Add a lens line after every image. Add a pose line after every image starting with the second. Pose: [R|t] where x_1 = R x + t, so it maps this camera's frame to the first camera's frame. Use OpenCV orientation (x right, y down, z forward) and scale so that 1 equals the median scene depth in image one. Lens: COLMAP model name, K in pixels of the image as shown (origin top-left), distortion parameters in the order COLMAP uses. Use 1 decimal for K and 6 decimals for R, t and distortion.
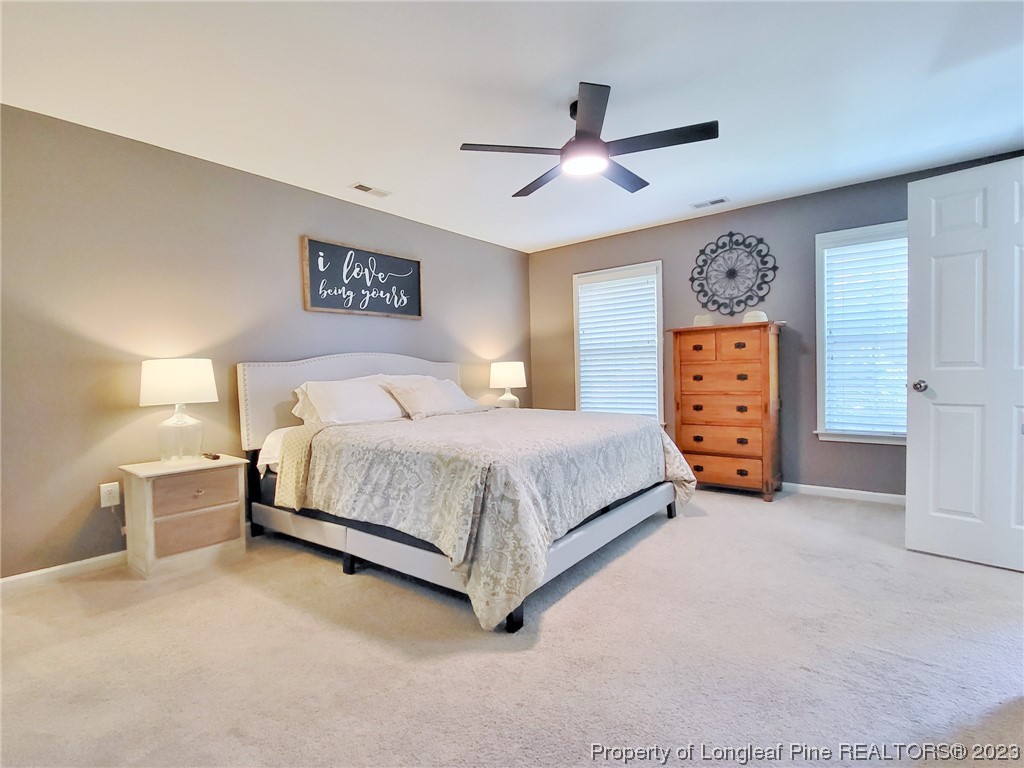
lens RADIAL K [[464.2, 0, 510.0], [0, 464.2, 380.3], [0, 0, 1]] dist [-0.006993, -0.000965]
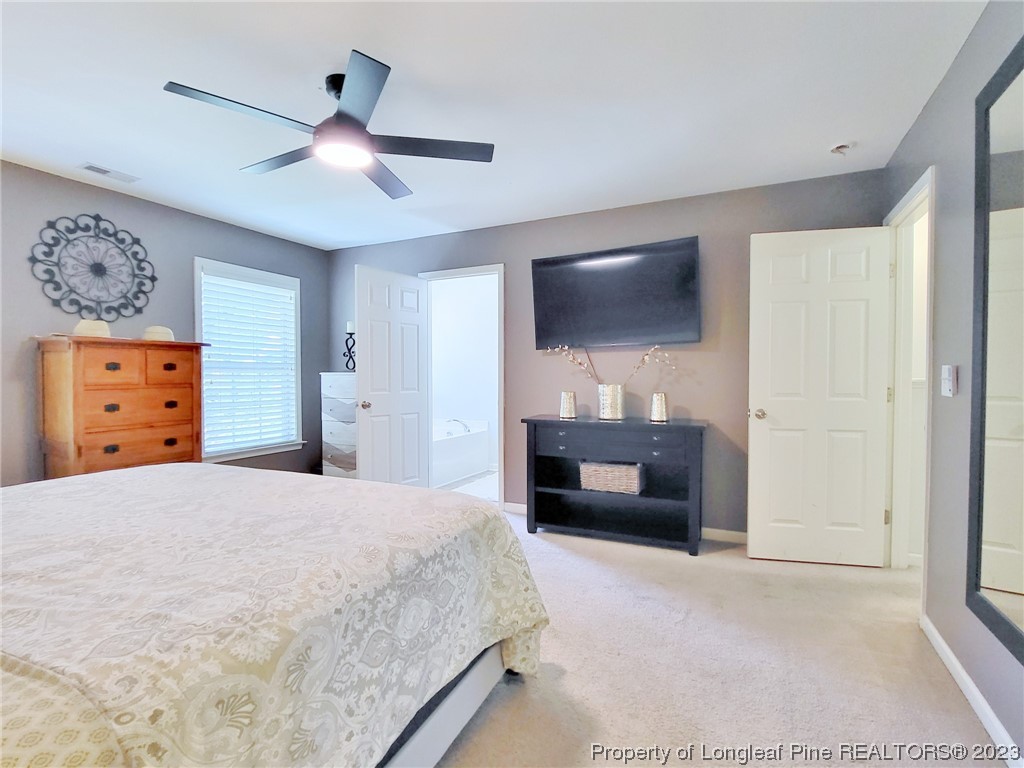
lens RADIAL K [[464.2, 0, 510.4], [0, 464.2, 382.8], [0, 0, 1]] dist [-0.006993, -0.000965]
pose [[-0.170121, 0.006936, 0.985399, -0.385923], [0.025284, 0.999677, -0.002671, -0.024906], [-0.985099, 0.024460, -0.170241, 0.470992]]
